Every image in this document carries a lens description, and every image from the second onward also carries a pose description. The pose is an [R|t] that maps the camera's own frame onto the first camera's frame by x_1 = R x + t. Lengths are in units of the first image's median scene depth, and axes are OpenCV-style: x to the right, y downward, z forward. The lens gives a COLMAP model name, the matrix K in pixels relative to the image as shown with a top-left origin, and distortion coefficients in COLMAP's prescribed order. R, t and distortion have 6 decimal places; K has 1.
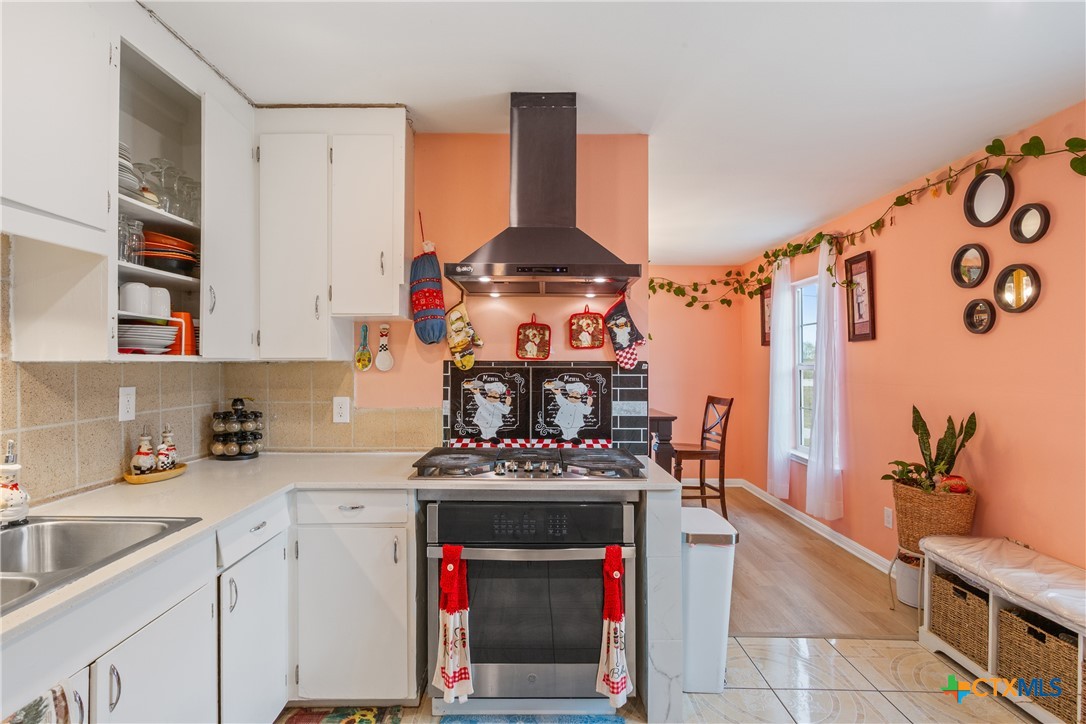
lens RADIAL K [[535.3, 0, 533.6], [0, 535.3, 356.6], [0, 0, 1]] dist [-0.012750, 0.004916]
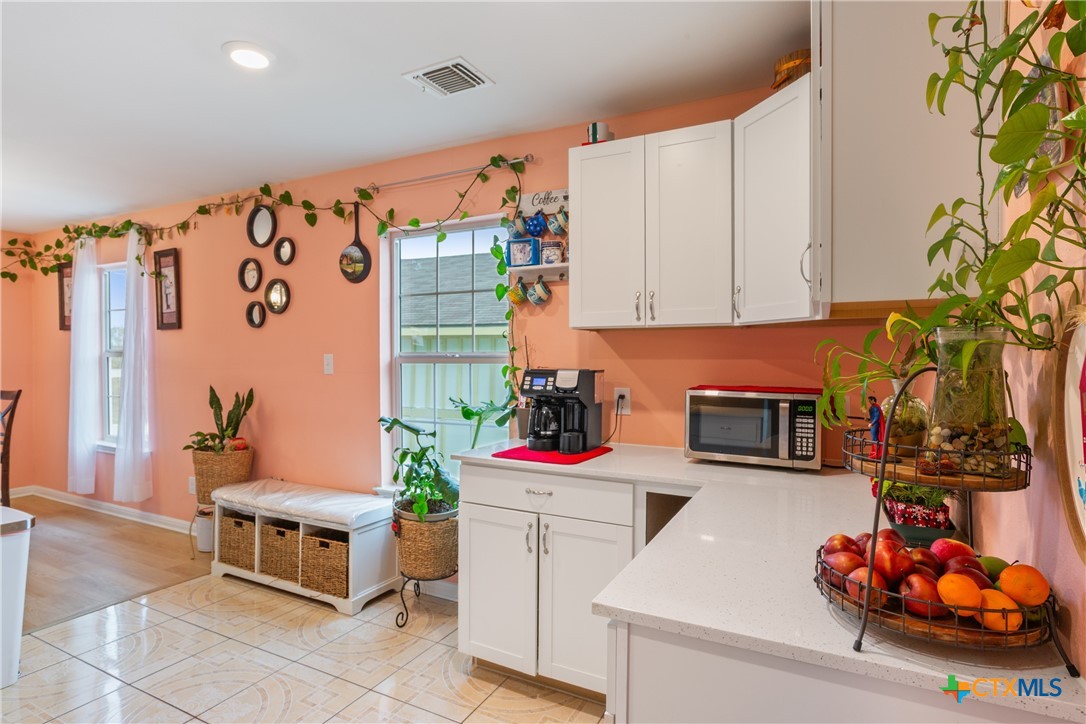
lens RADIAL K [[600.3, 0, 546.0], [0, 600.3, 359.7], [0, 0, 1]] dist [-0.011954, 0.004226]
pose [[0.463753, -0.009660, 0.885912, -0.122986], [-0.012940, 0.999760, 0.017675, 0.000628], [-0.885870, -0.019661, 0.463517, -0.280472]]
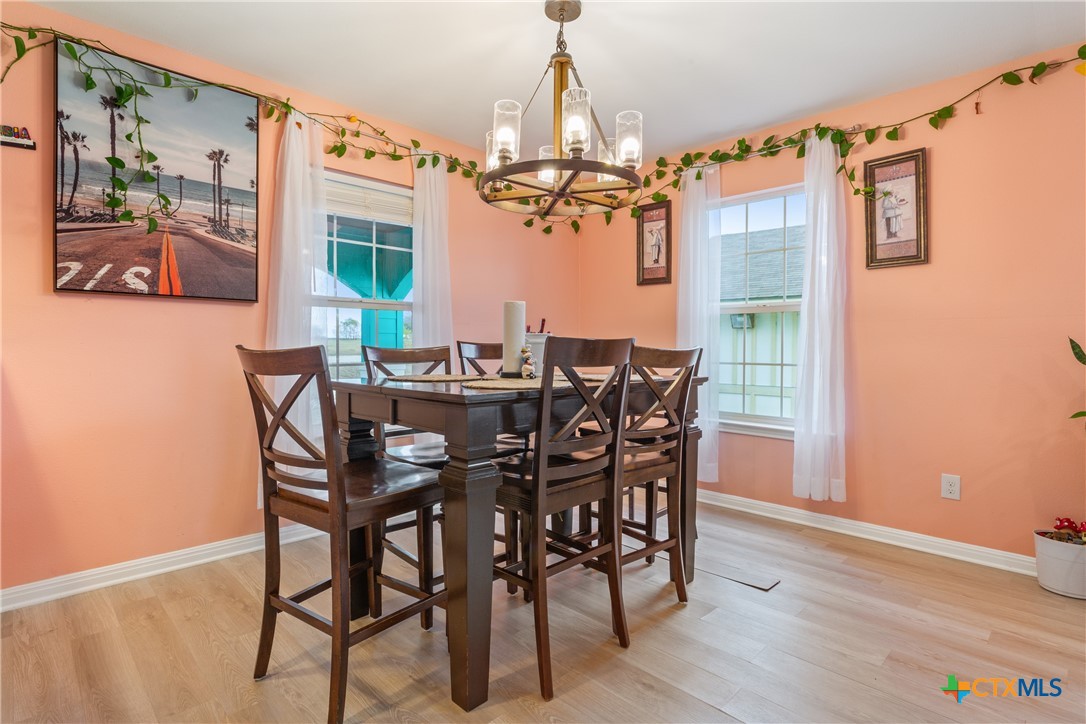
lens RADIAL K [[535.3, 0, 493.5], [0, 535.3, 346.2], [0, 0, 1]] dist [-0.012750, 0.004916]
pose [[0.727661, -0.002227, 0.685934, -0.399861], [-0.010444, 0.999843, 0.014325, 0.095437], [-0.685858, -0.017588, 0.727523, 0.962119]]
